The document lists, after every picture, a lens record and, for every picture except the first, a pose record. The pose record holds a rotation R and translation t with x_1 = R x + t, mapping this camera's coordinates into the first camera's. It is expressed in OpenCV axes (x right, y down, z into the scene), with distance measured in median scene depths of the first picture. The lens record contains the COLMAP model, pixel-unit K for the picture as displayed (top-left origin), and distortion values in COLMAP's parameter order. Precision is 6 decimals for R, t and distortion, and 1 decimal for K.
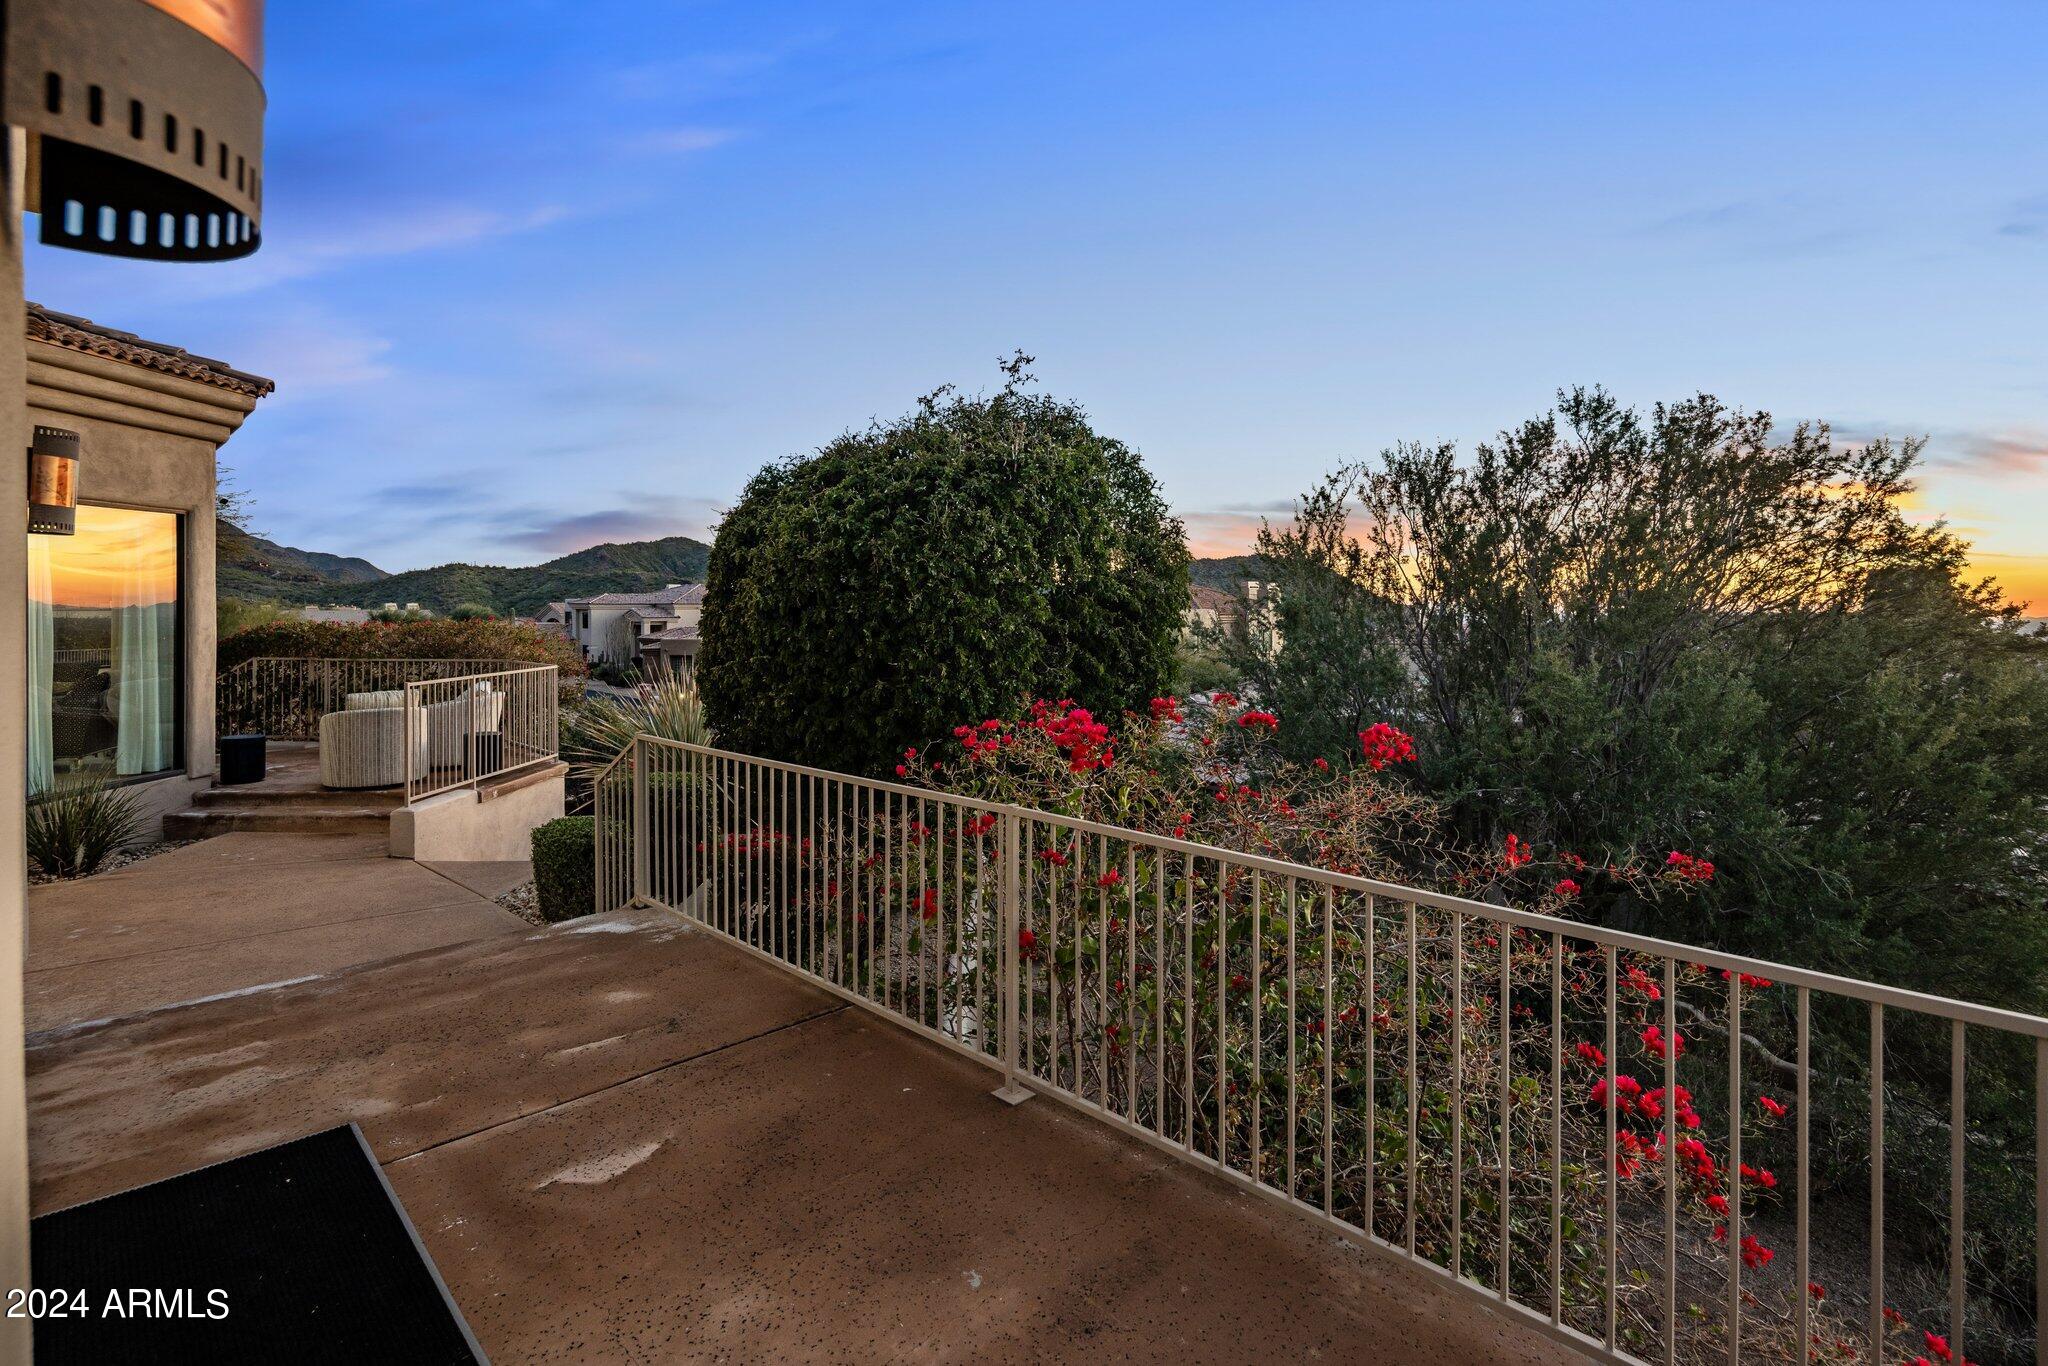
lens RADIAL K [[991.5, 0, 1033.1], [0, 991.5, 618.0], [0, 0, 1]] dist [0.002282, -0.002359]
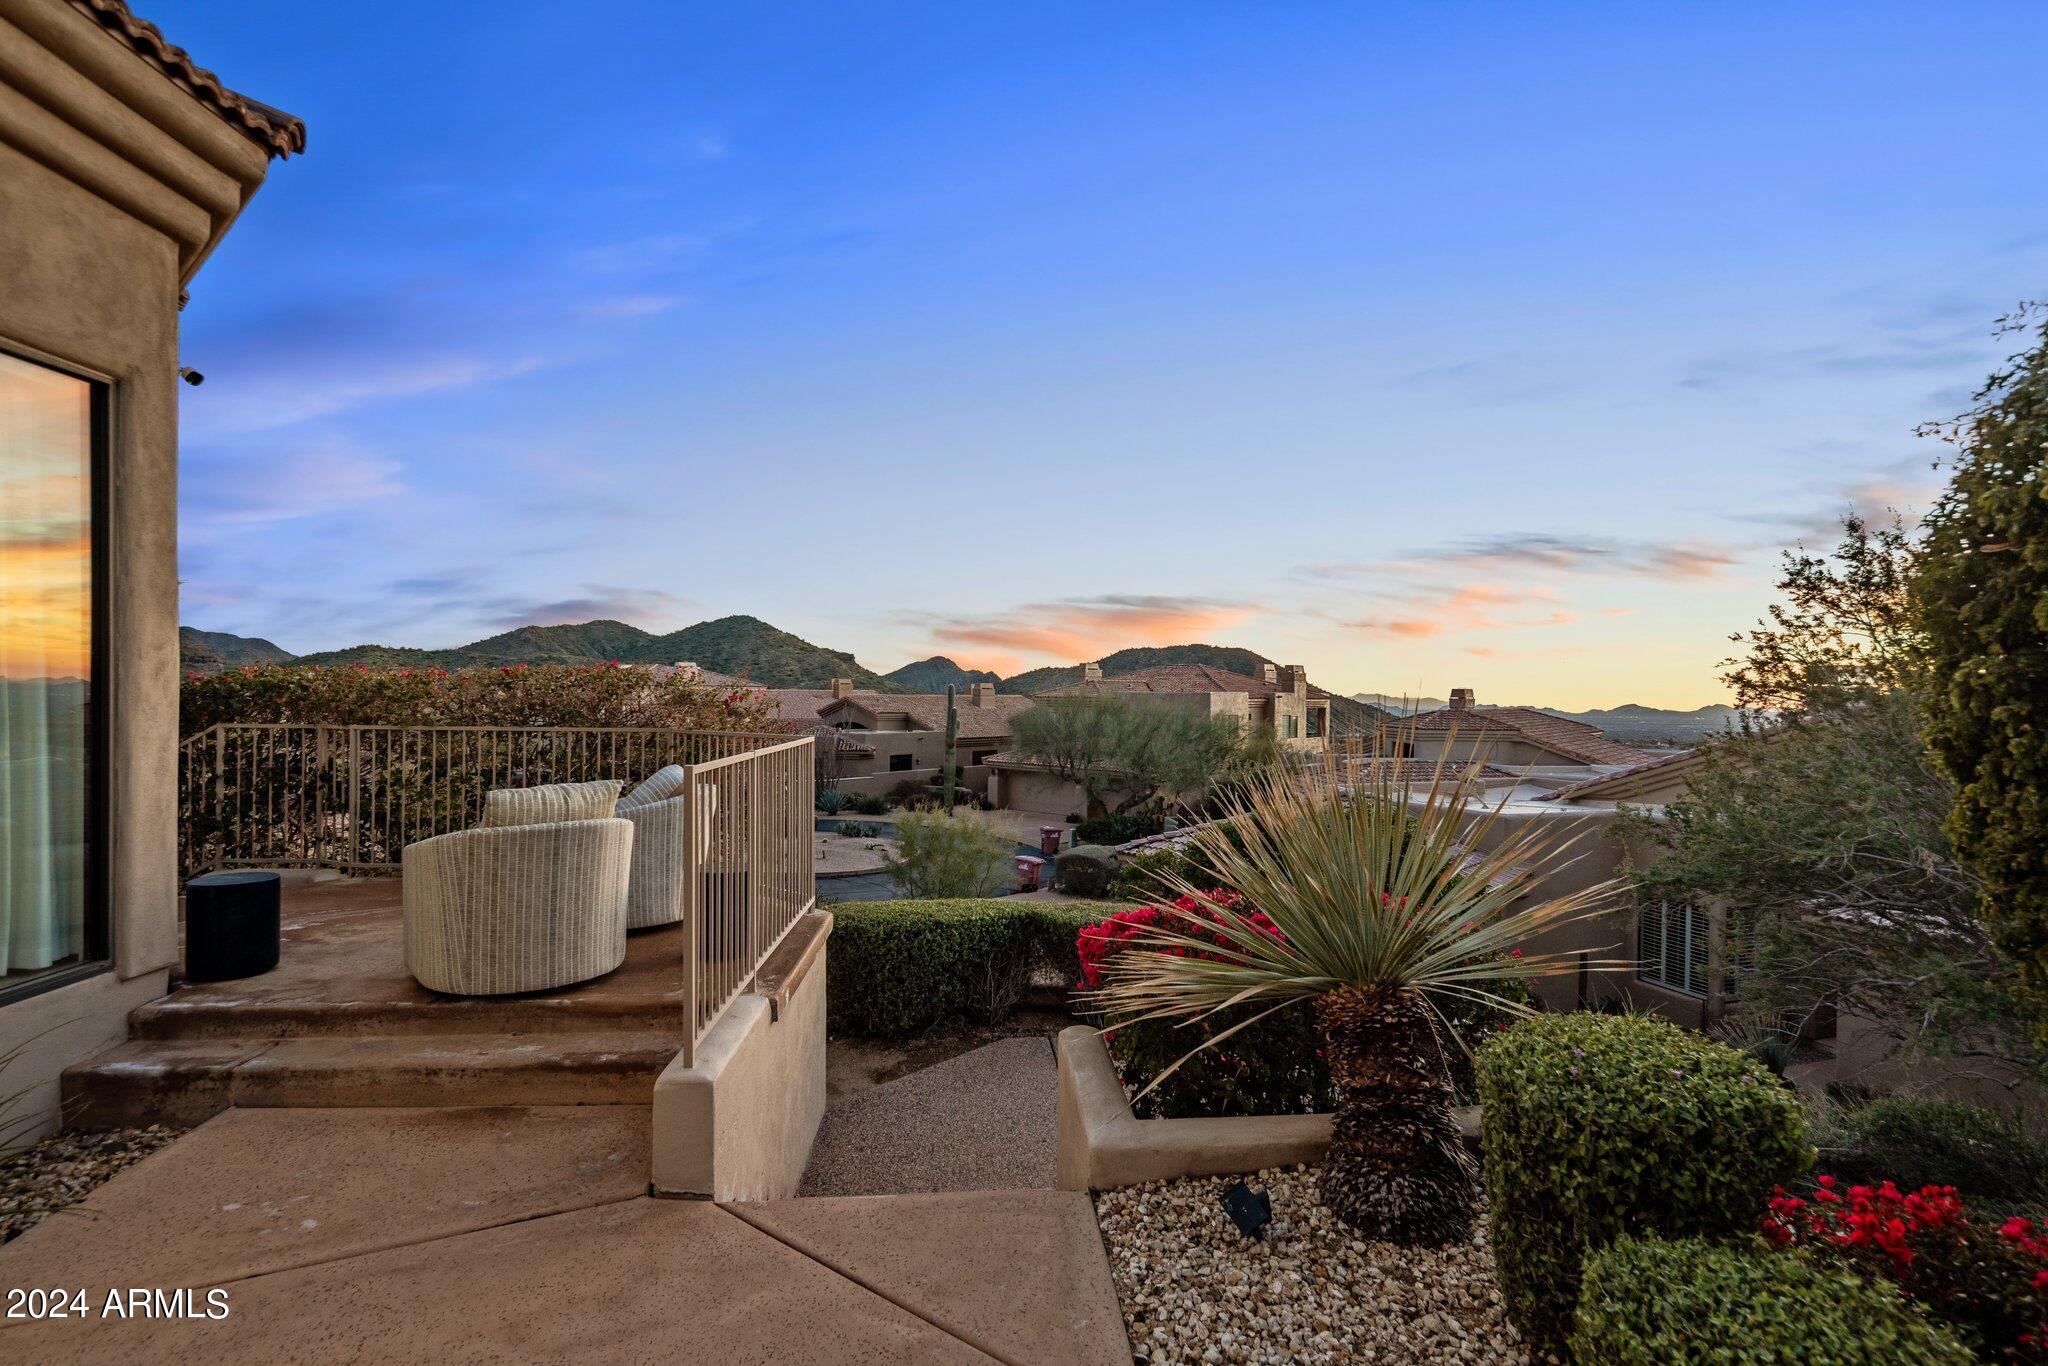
lens RADIAL K [[991.5, 0, 1031.4], [0, 991.5, 714.1], [0, 0, 1]] dist [0.002282, -0.002359]
pose [[0.997999, 0.005194, 0.063017, -0.443866], [-0.005708, 0.999952, 0.007974, 0.033977], [-0.062973, -0.008318, 0.997981, 0.499529]]
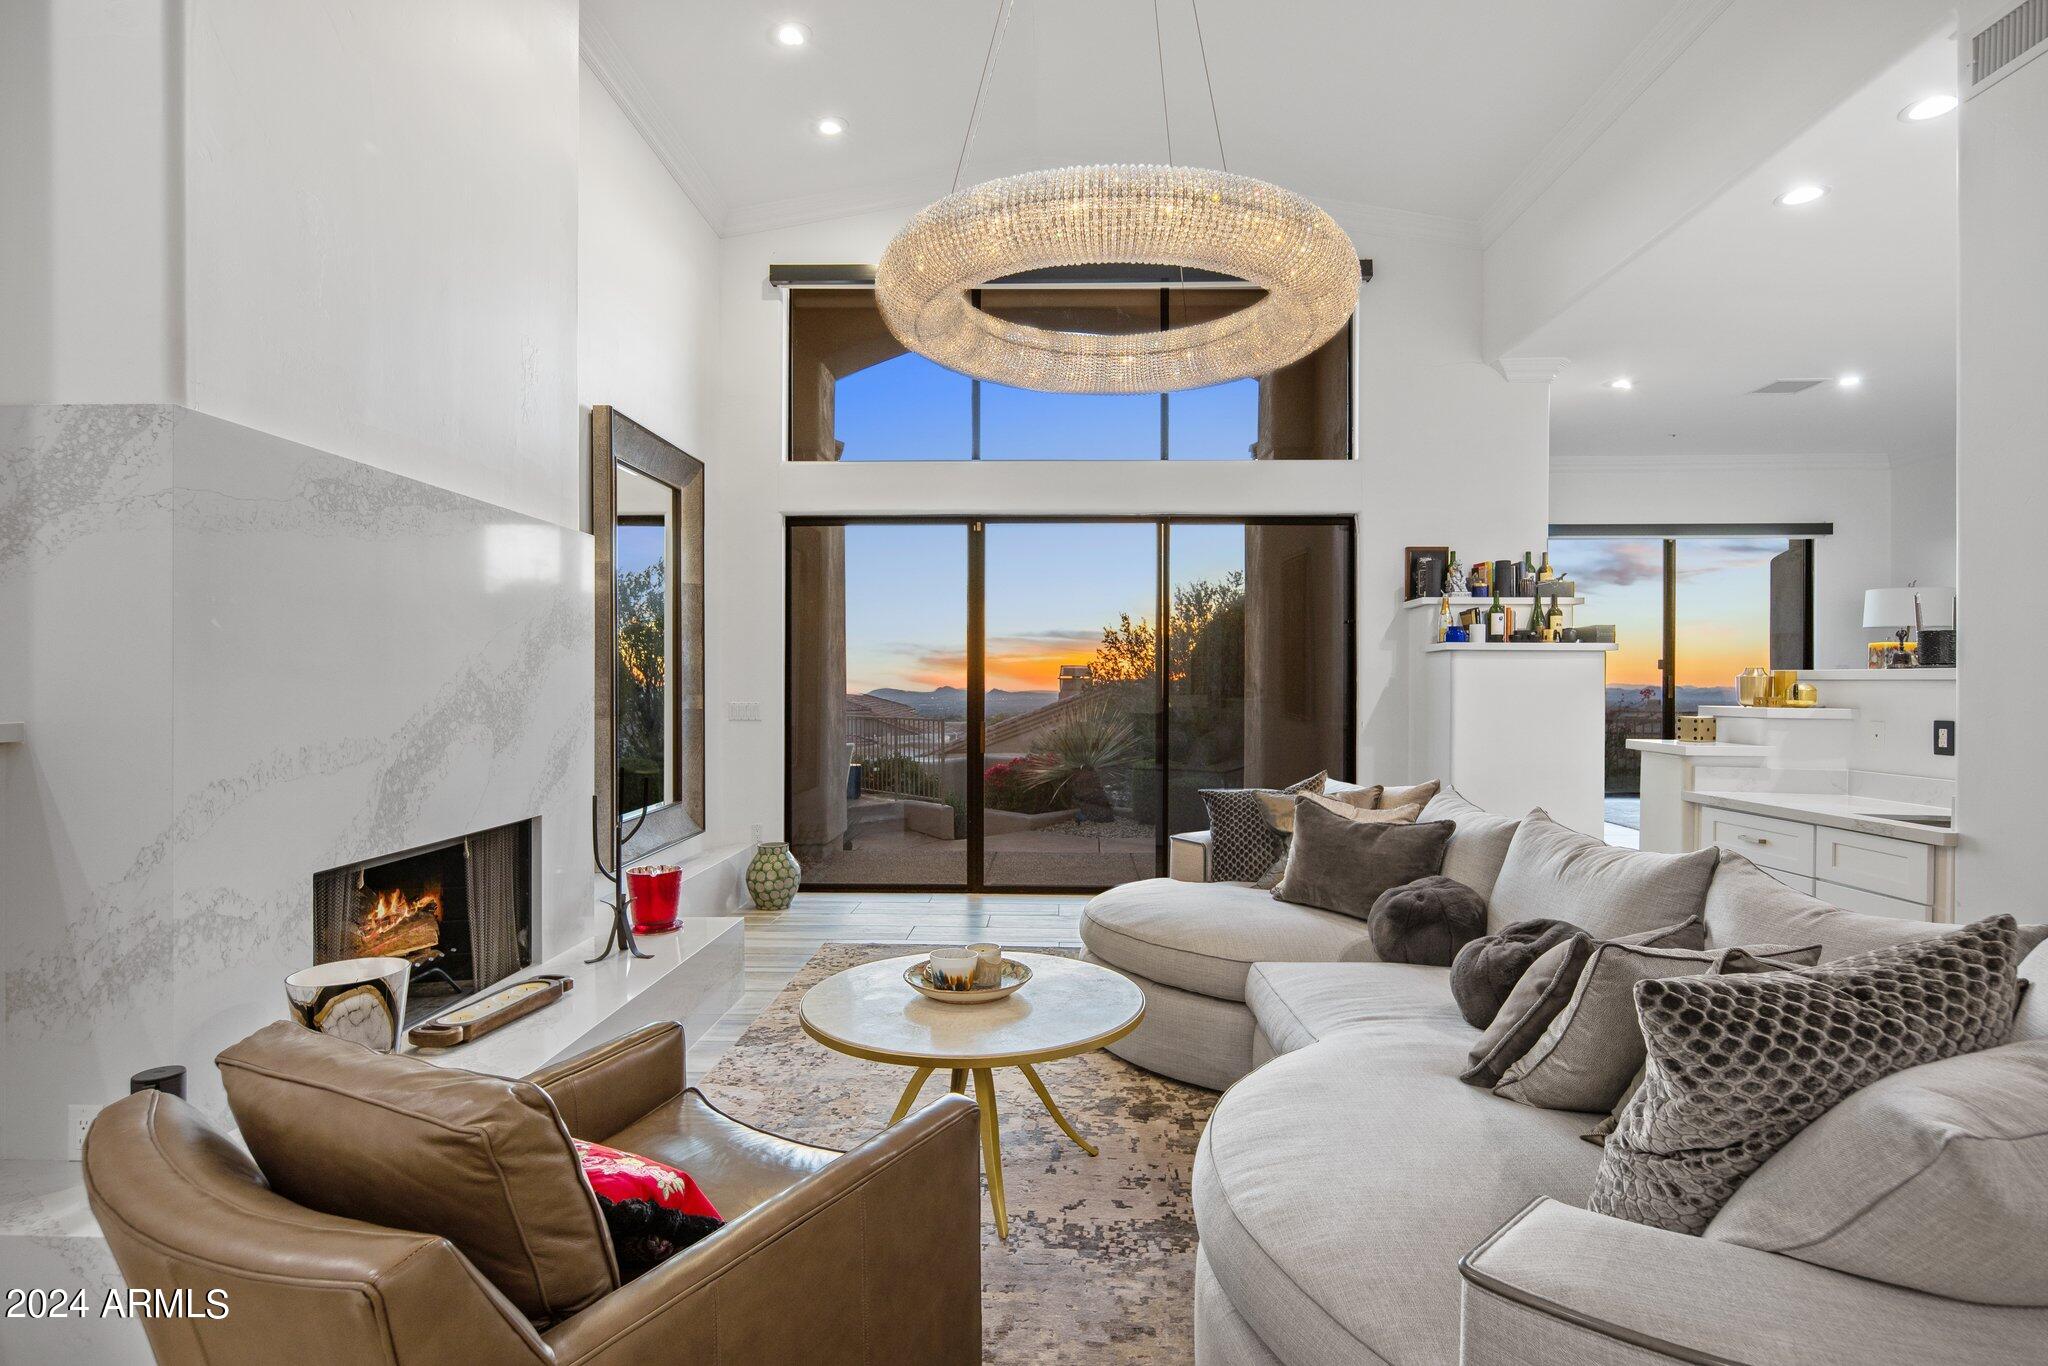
lens RADIAL K [[991.5, 0, 1031.0], [0, 991.5, 691.4], [0, 0, 1]] dist [0.002282, -0.002359]
pose [[0.730082, -0.006342, 0.683330, -1.296417], [0.005928, 0.999978, 0.002947, 0.018902], [-0.683334, 0.001899, 0.730104, -0.104811]]
